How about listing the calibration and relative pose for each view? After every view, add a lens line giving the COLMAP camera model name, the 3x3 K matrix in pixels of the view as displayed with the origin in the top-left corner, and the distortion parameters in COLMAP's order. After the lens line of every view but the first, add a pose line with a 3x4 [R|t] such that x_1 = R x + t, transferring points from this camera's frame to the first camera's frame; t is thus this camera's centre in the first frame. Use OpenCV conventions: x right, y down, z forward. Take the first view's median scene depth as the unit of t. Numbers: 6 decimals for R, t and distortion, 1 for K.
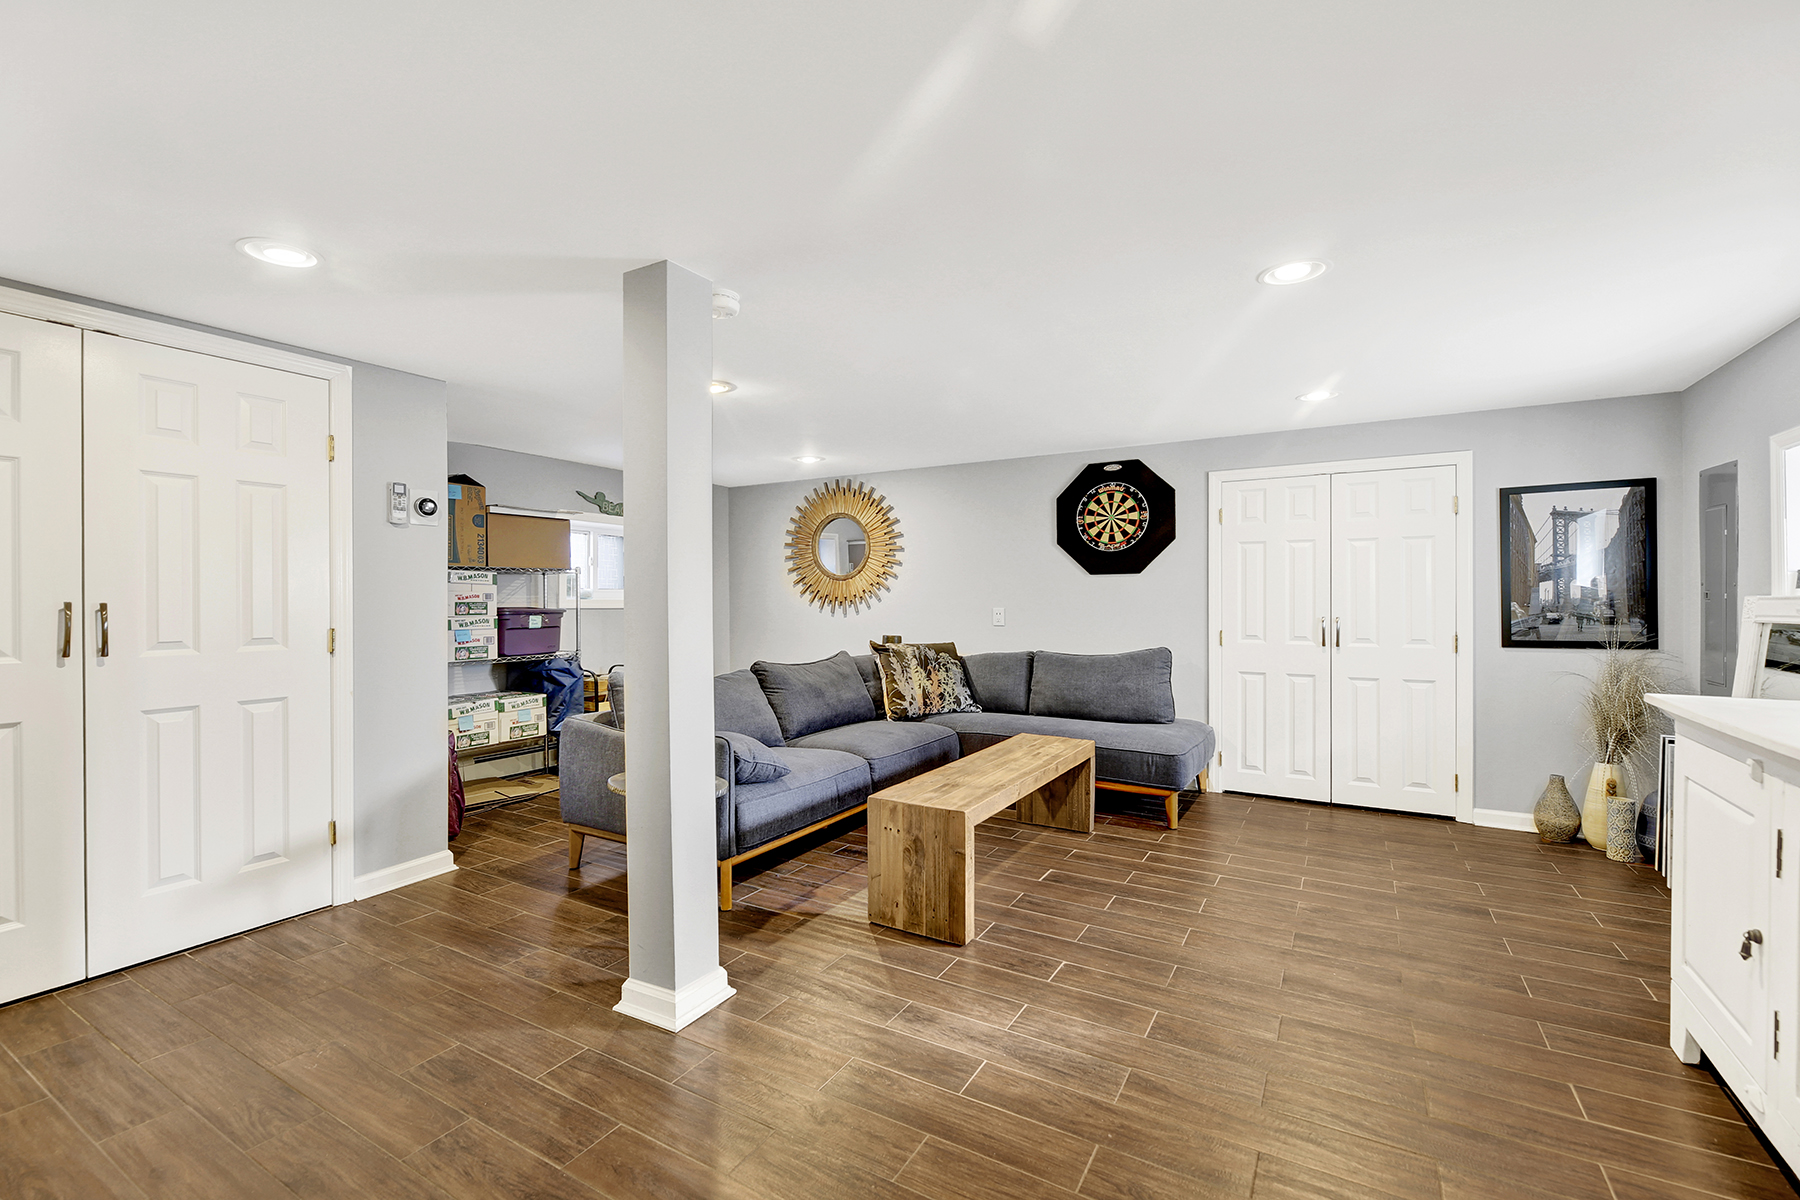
lens RADIAL K [[737.9, 0, 882.6], [0, 737.9, 599.0], [0, 0, 1]] dist [-0.001645, -0.000275]
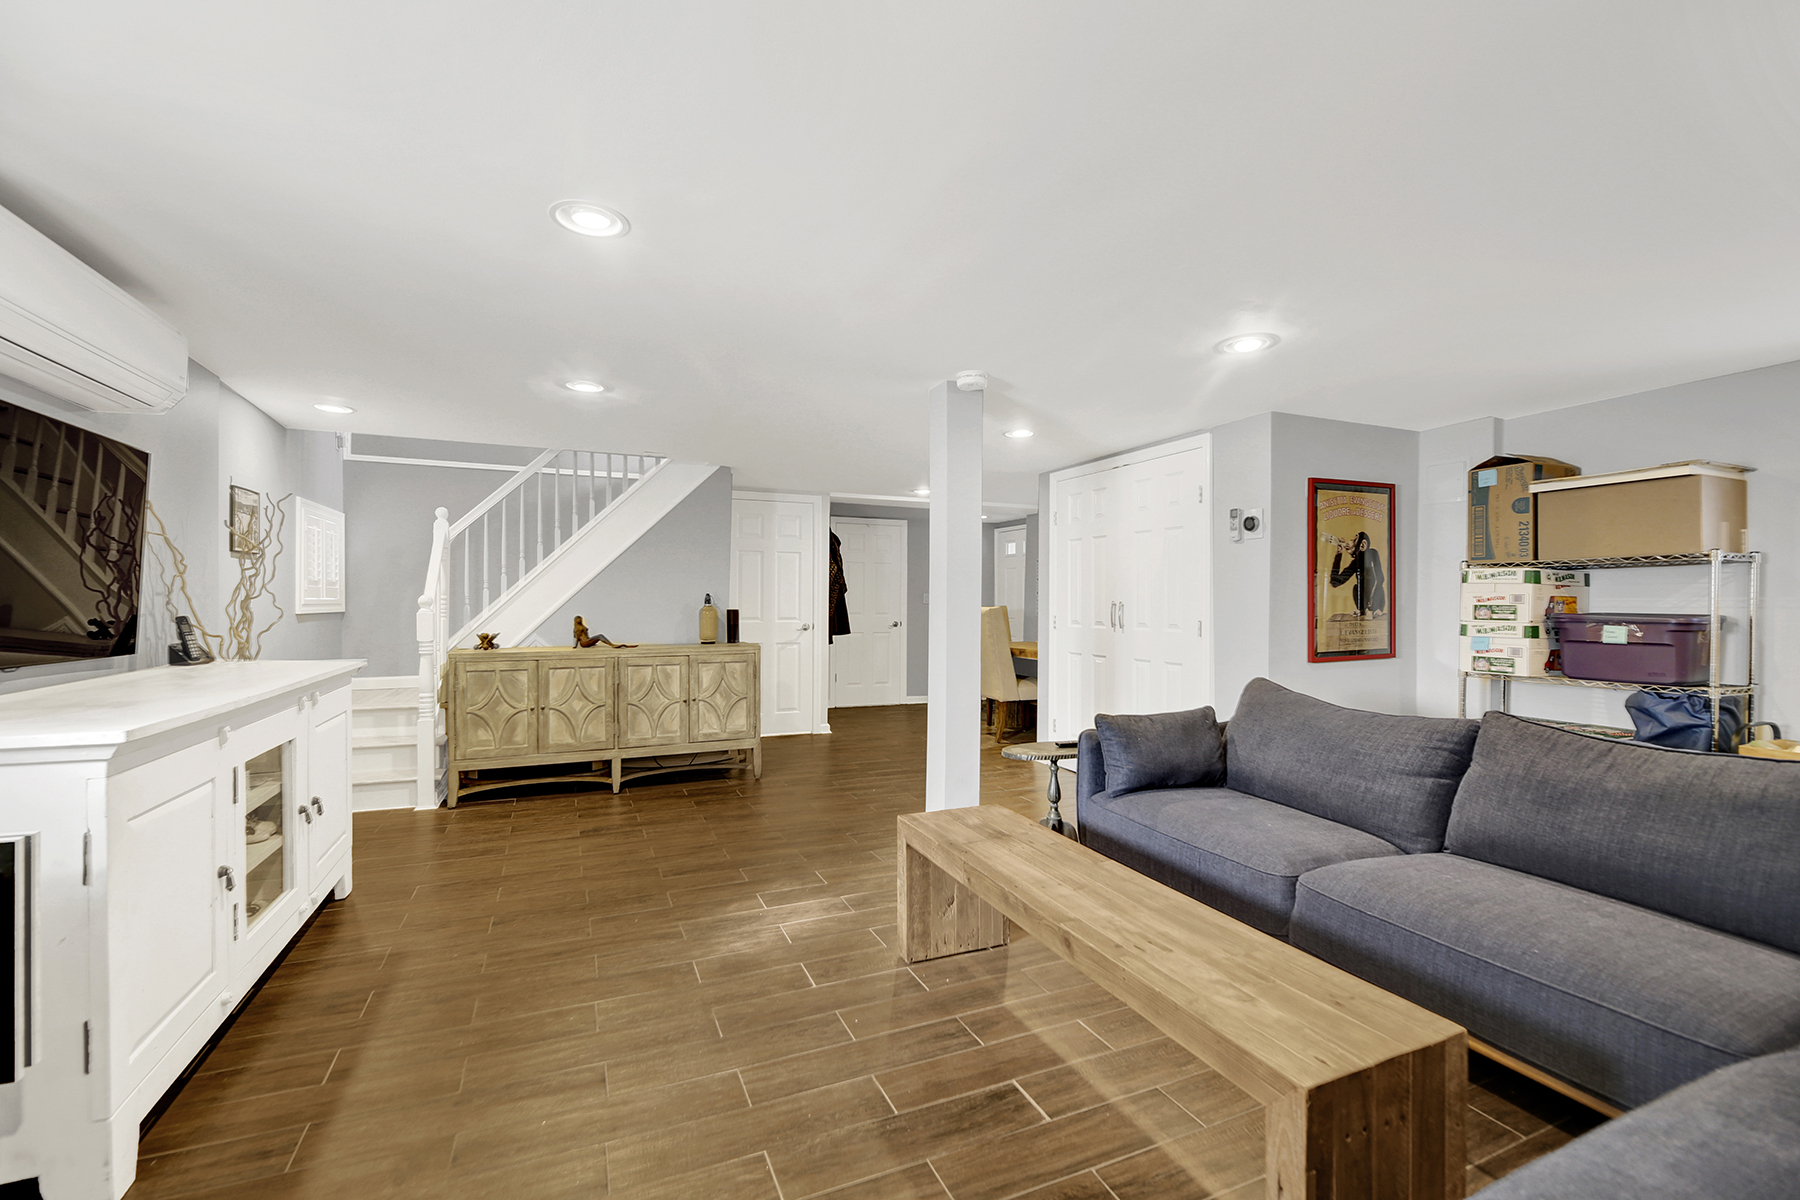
lens RADIAL K [[740.1, 0, 872.7], [0, 740.1, 602.6], [0, 0, 1]] dist [-0.000685, -0.003471]
pose [[-0.579072, 0.002580, -0.815273, 0.549638], [-0.006125, 0.999953, 0.007515, -0.000419], [0.815254, 0.009346, -0.579029, 0.908973]]
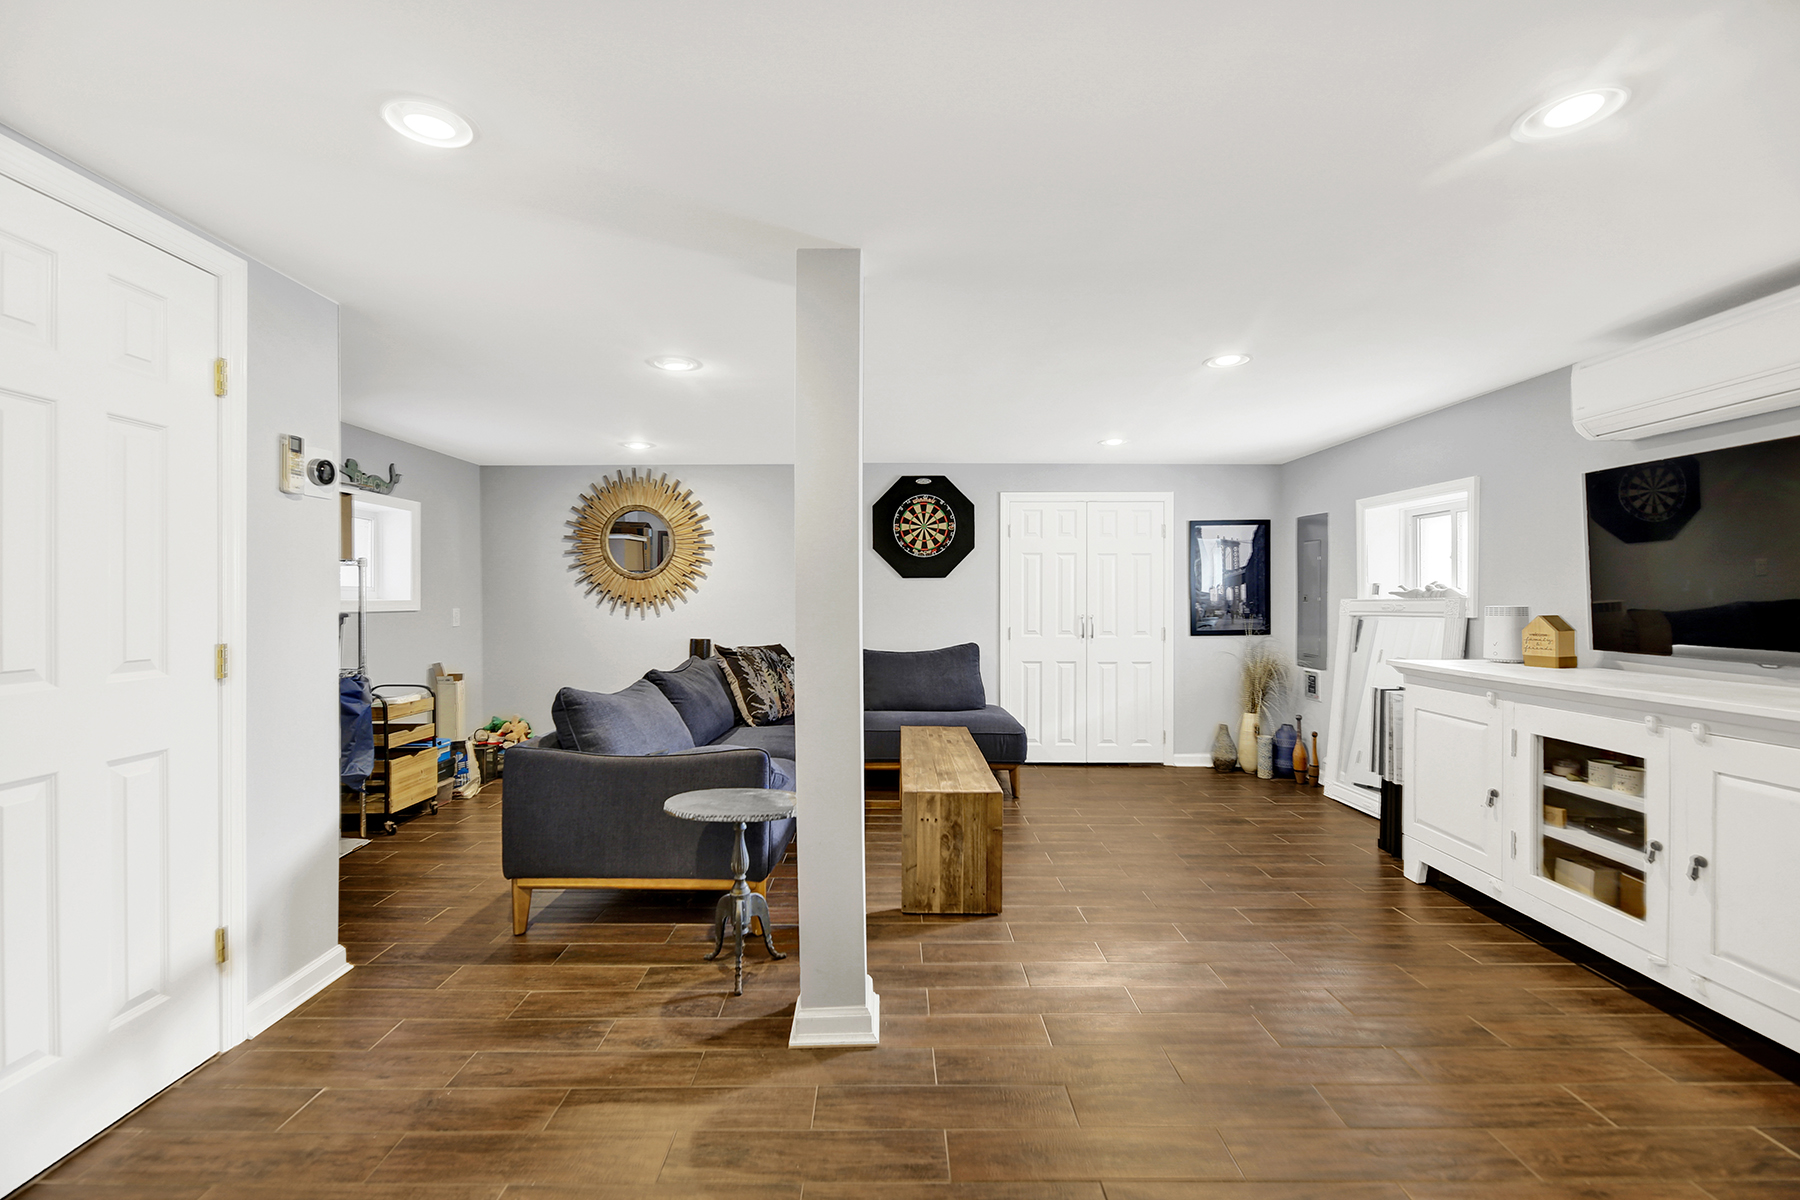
lens RADIAL K [[764.5, 0, 861.2], [0, 764.5, 595.1], [0, 0, 1]] dist [-0.000948, -0.003949]
pose [[0.864426, 0.004464, 0.502740, -0.406677], [-0.001549, 0.999979, -0.006215, -0.000522], [-0.502757, 0.004594, 0.864416, 0.068764]]
